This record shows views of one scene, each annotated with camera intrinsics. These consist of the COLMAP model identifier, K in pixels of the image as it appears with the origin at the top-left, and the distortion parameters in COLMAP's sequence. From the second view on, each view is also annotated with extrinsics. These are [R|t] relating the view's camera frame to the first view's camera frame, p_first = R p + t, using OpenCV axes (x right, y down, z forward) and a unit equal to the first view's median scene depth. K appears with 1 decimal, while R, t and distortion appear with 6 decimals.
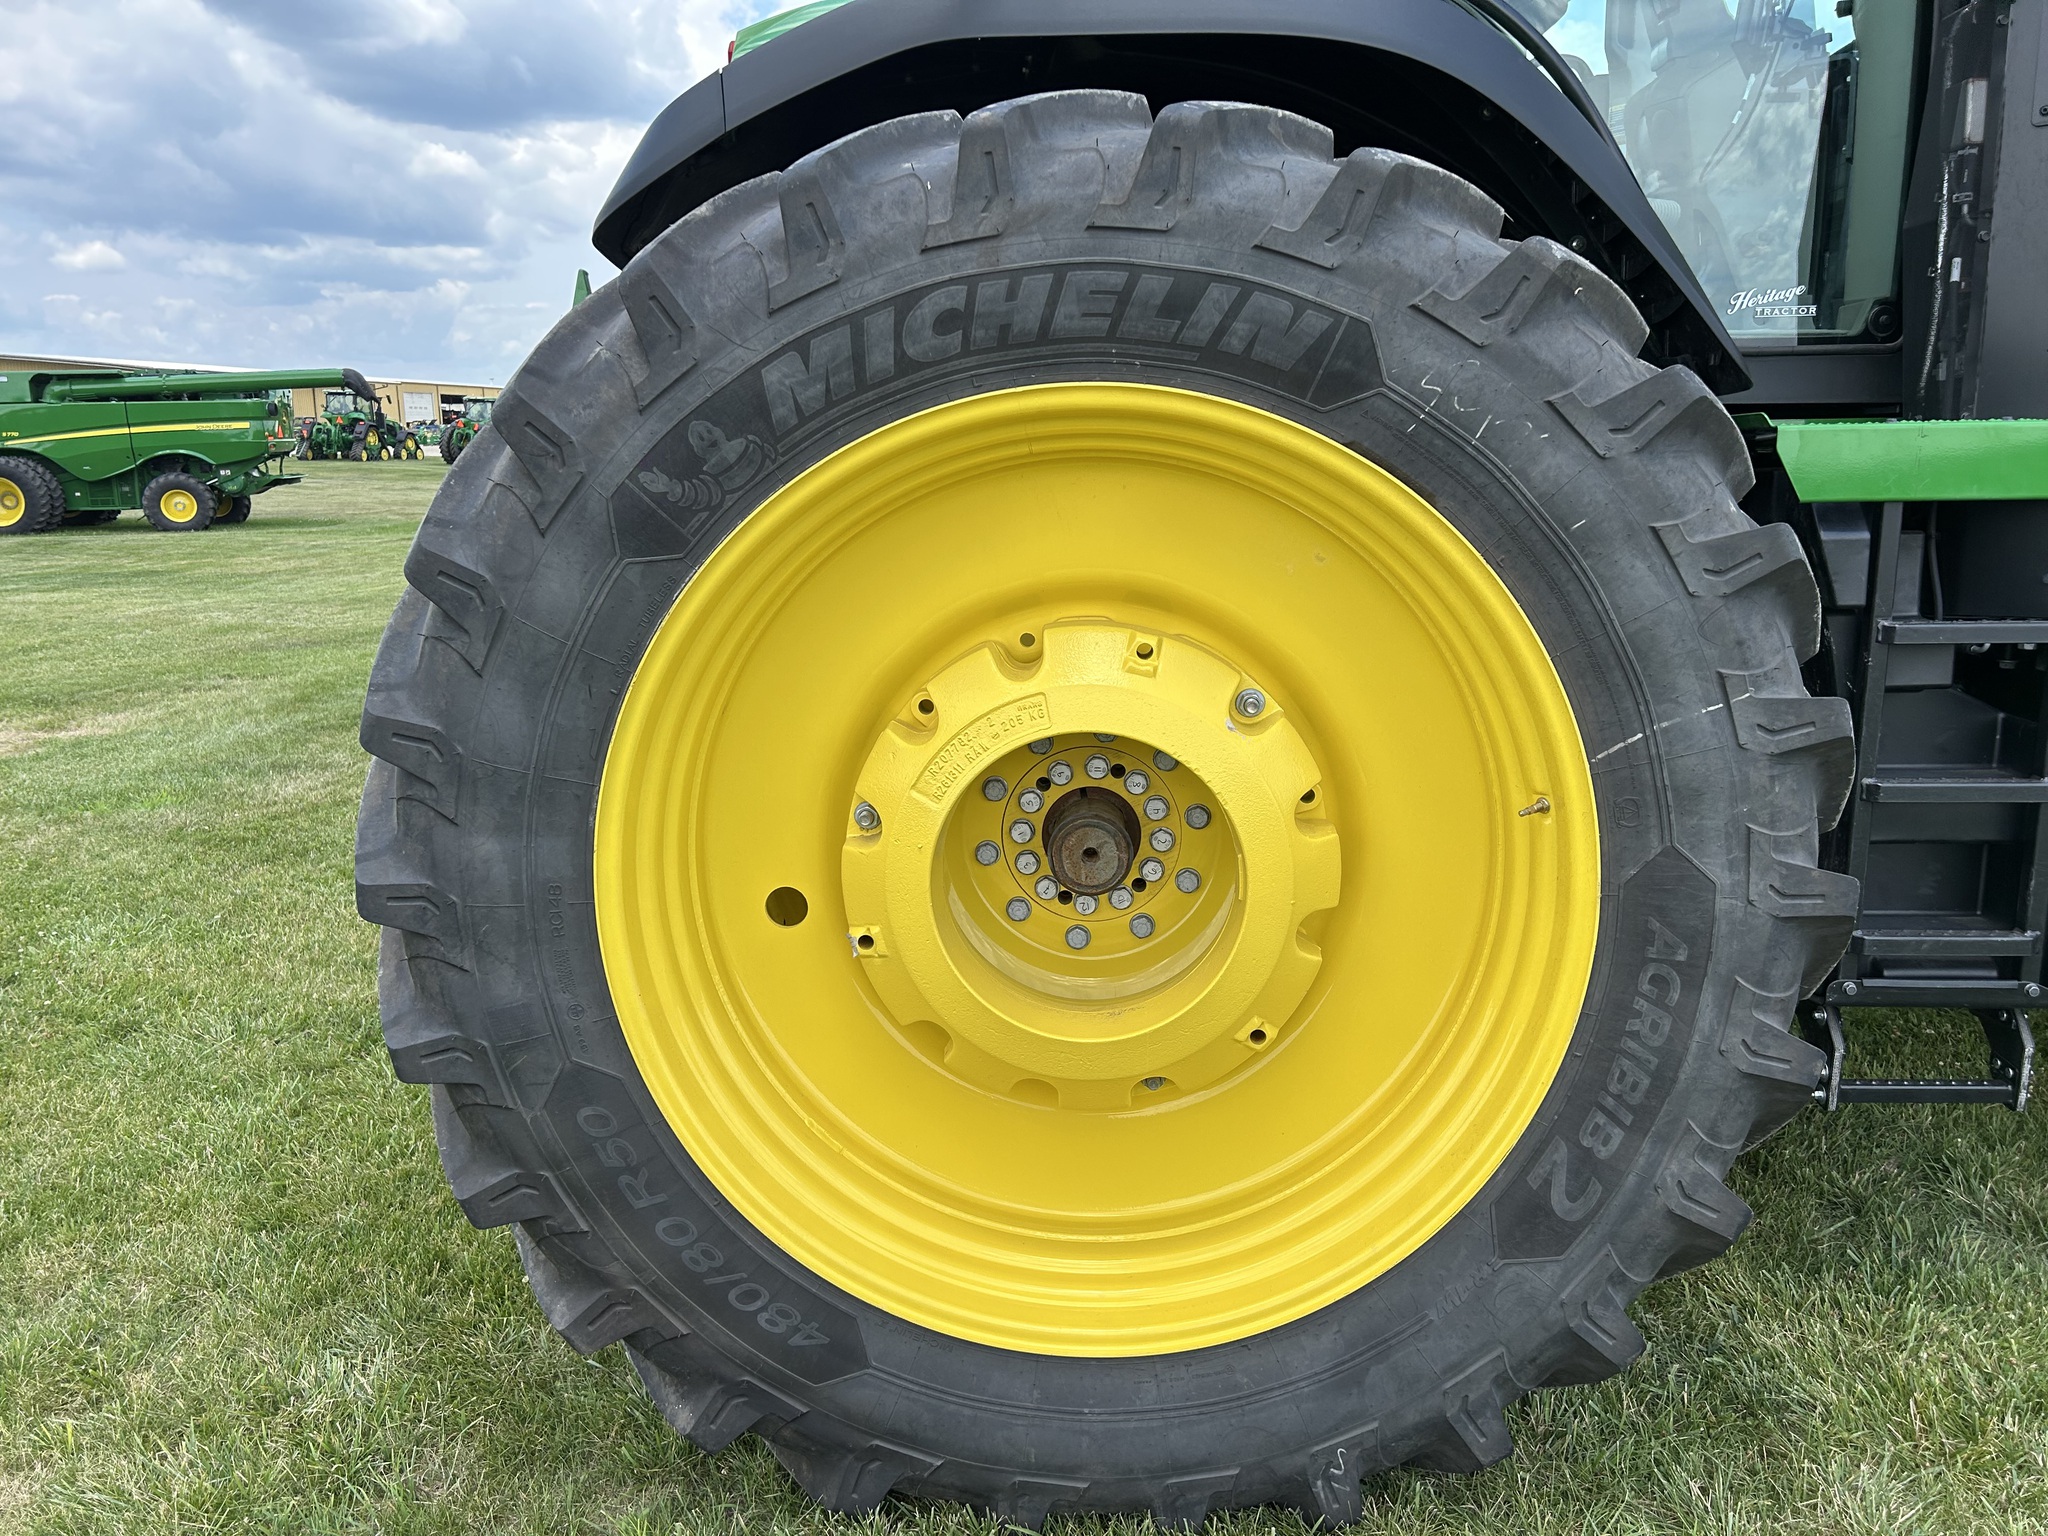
lens RADIAL K [[1531.8, 0, 1046.1], [0, 1531.8, 784.1], [0, 0, 1]] dist [0.059091, -0.061909]
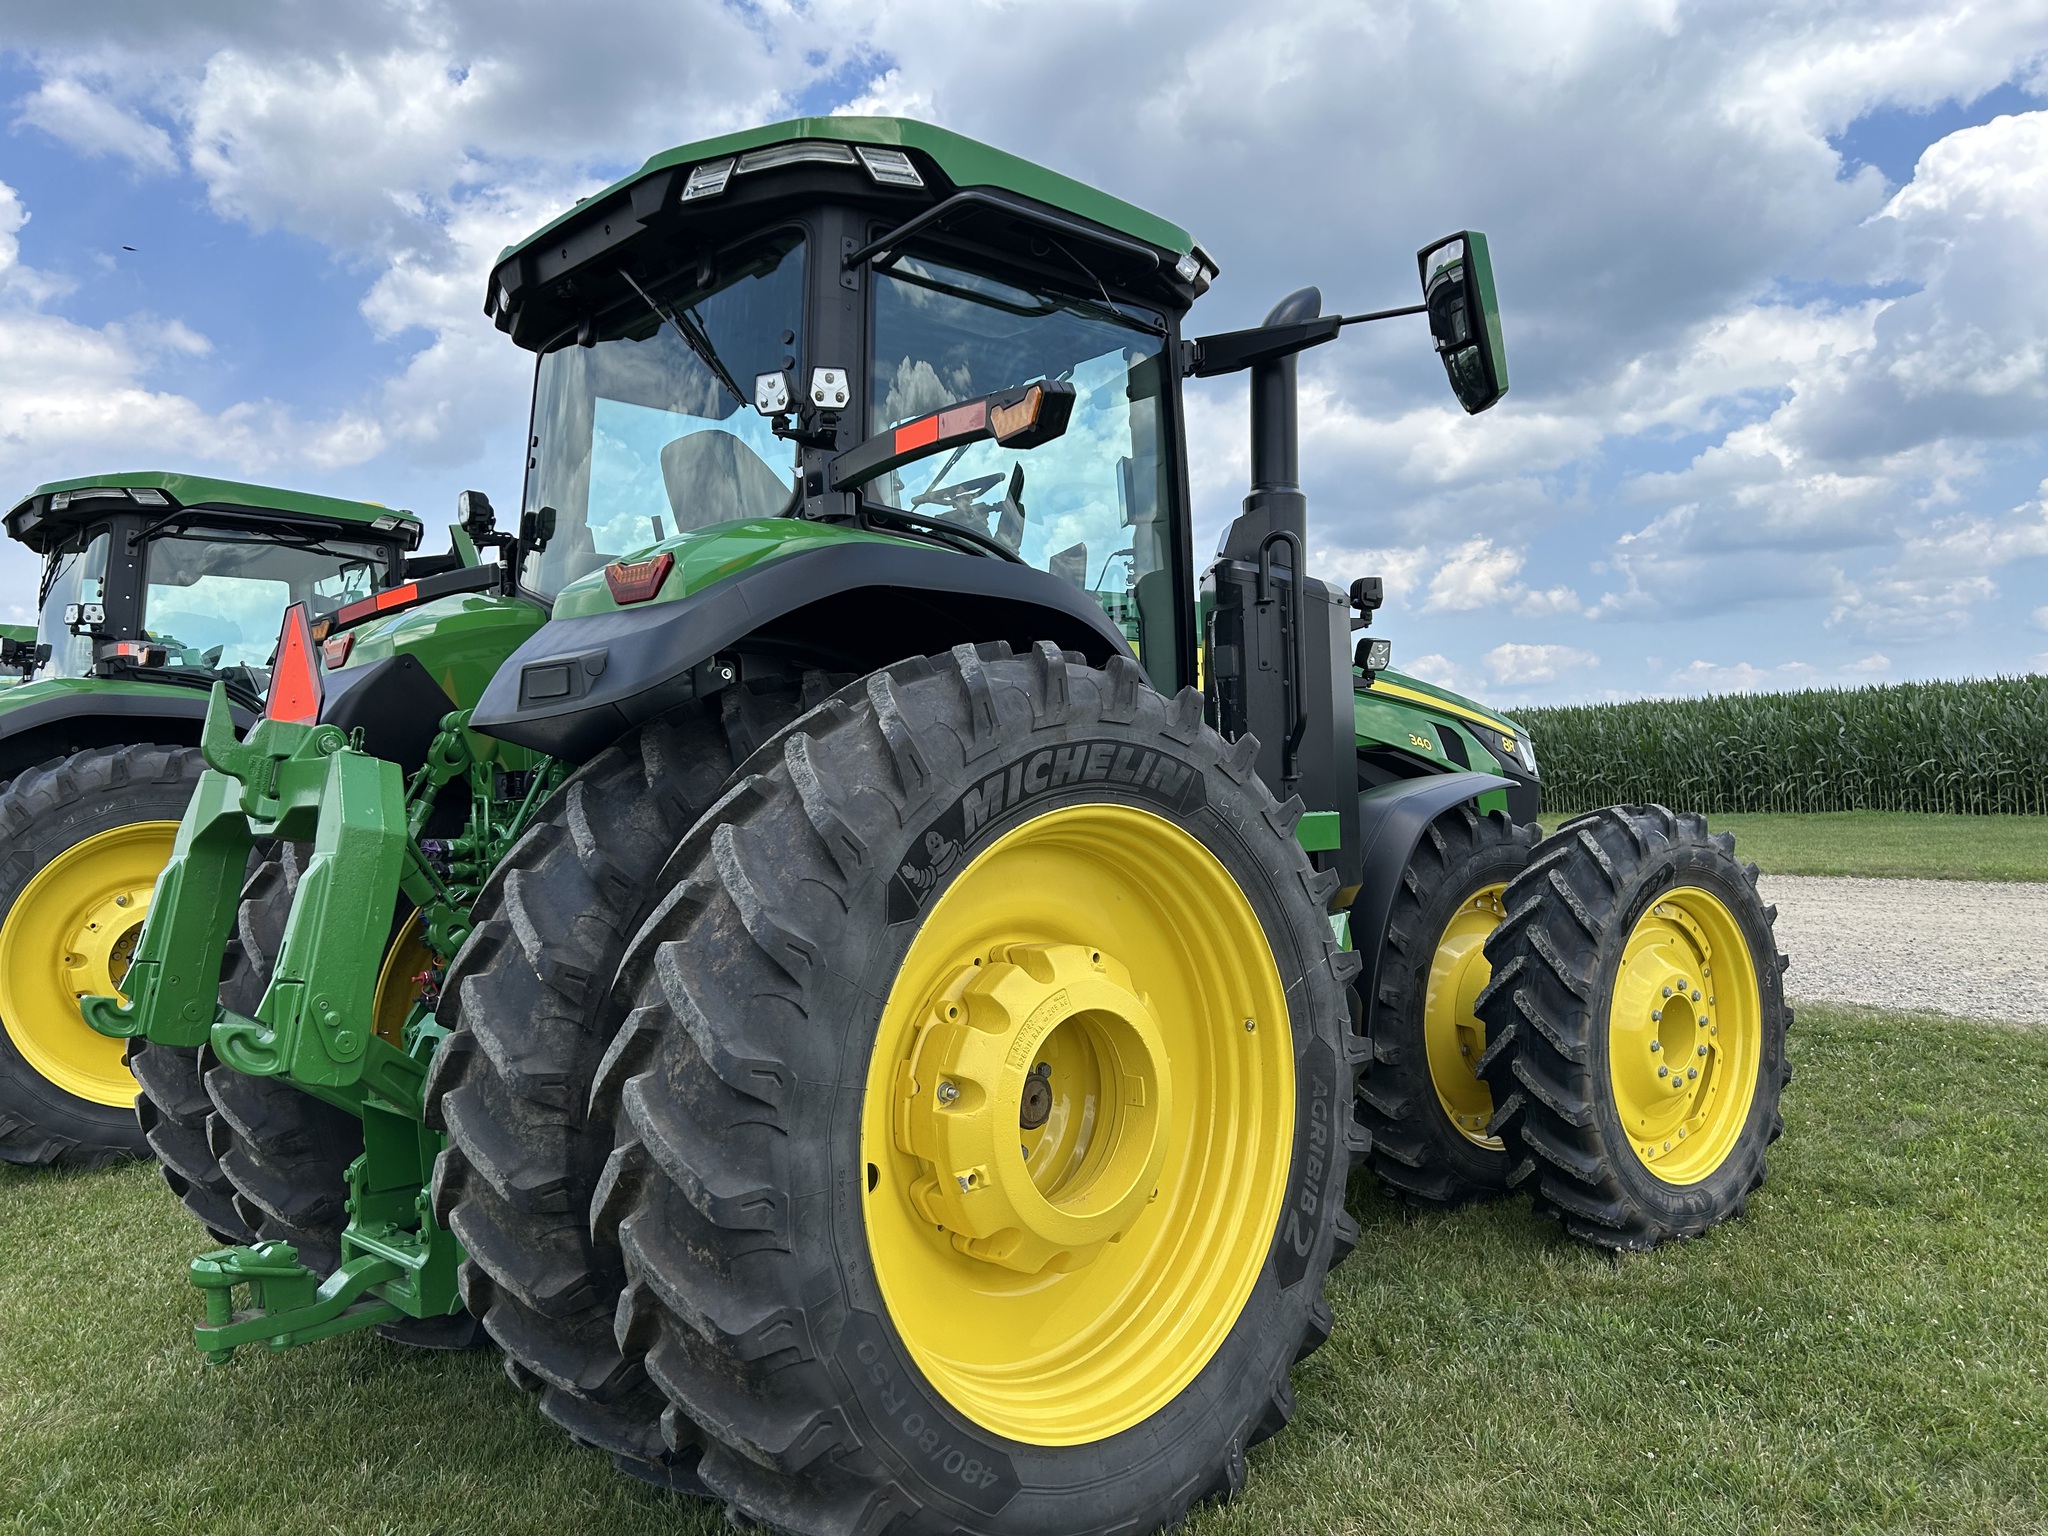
lens RADIAL K [[1531.8, 0, 1021.4], [0, 1531.8, 785.9], [0, 0, 1]] dist [0.059091, -0.061909]
pose [[0.686884, -0.004511, 0.726753, -1.174263], [0.169125, 0.973520, -0.153804, -0.028053], [-0.706815, 0.228557, 0.669458, -0.089353]]
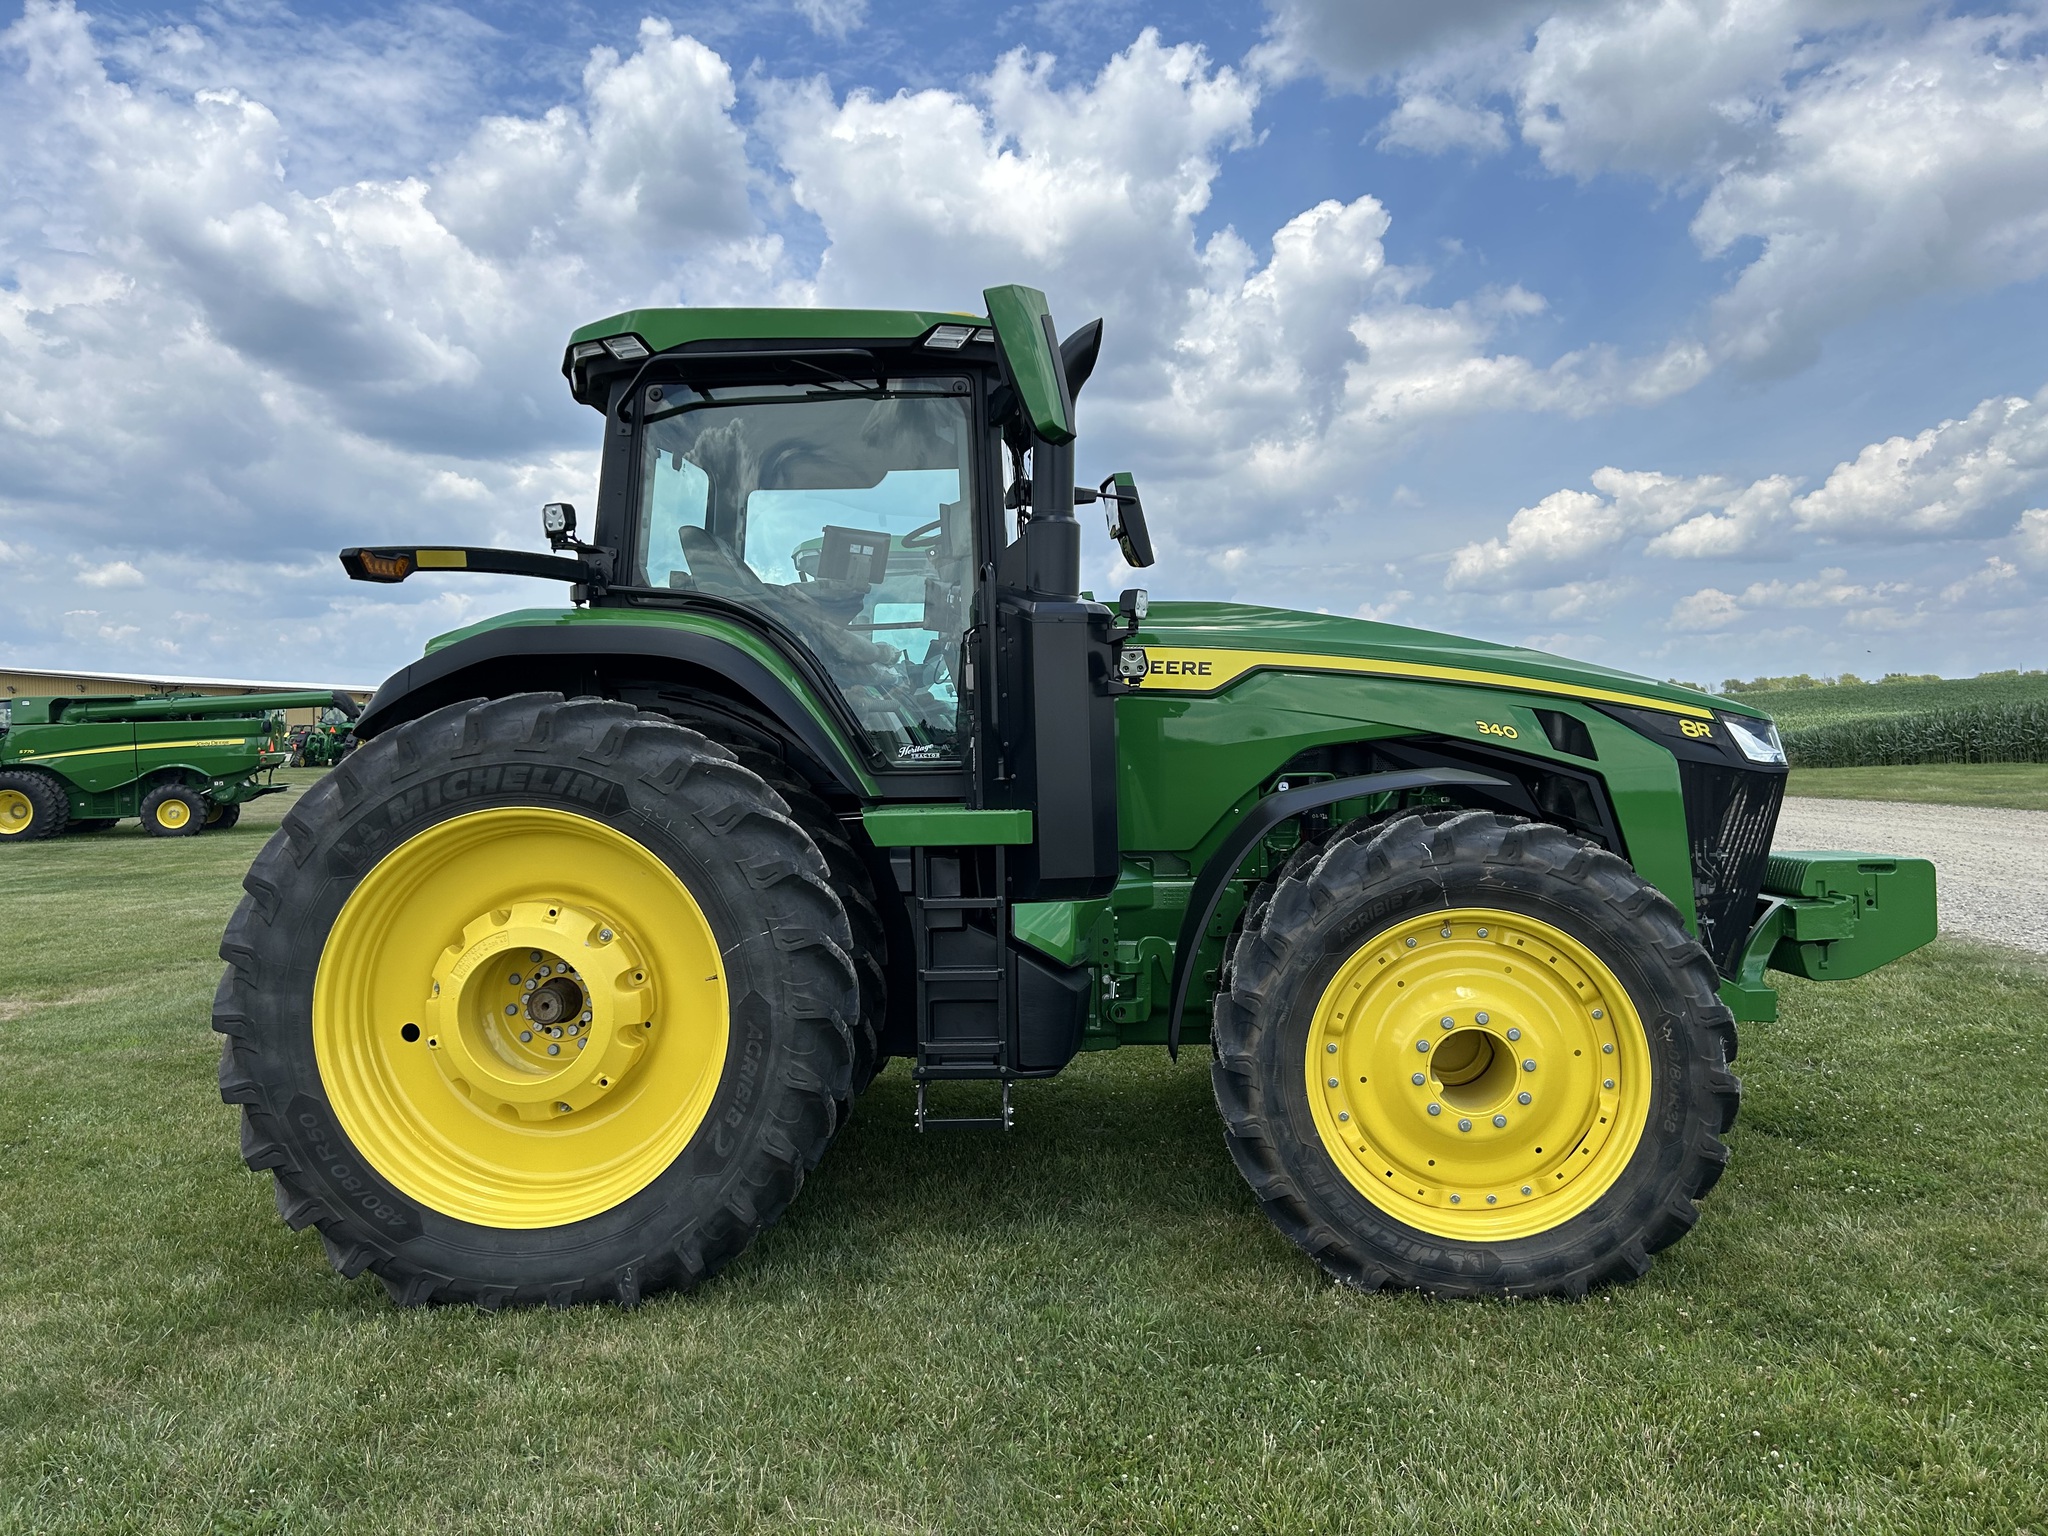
lens RADIAL K [[1531.8, 0, 1008.7], [0, 1531.8, 776.9], [0, 0, 1]] dist [0.059091, -0.061909]
pose [[0.999923, -0.008288, -0.009290, 0.790547], [0.006352, 0.981394, -0.191899, 0.167752], [0.010707, 0.191825, 0.981371, -1.372494]]
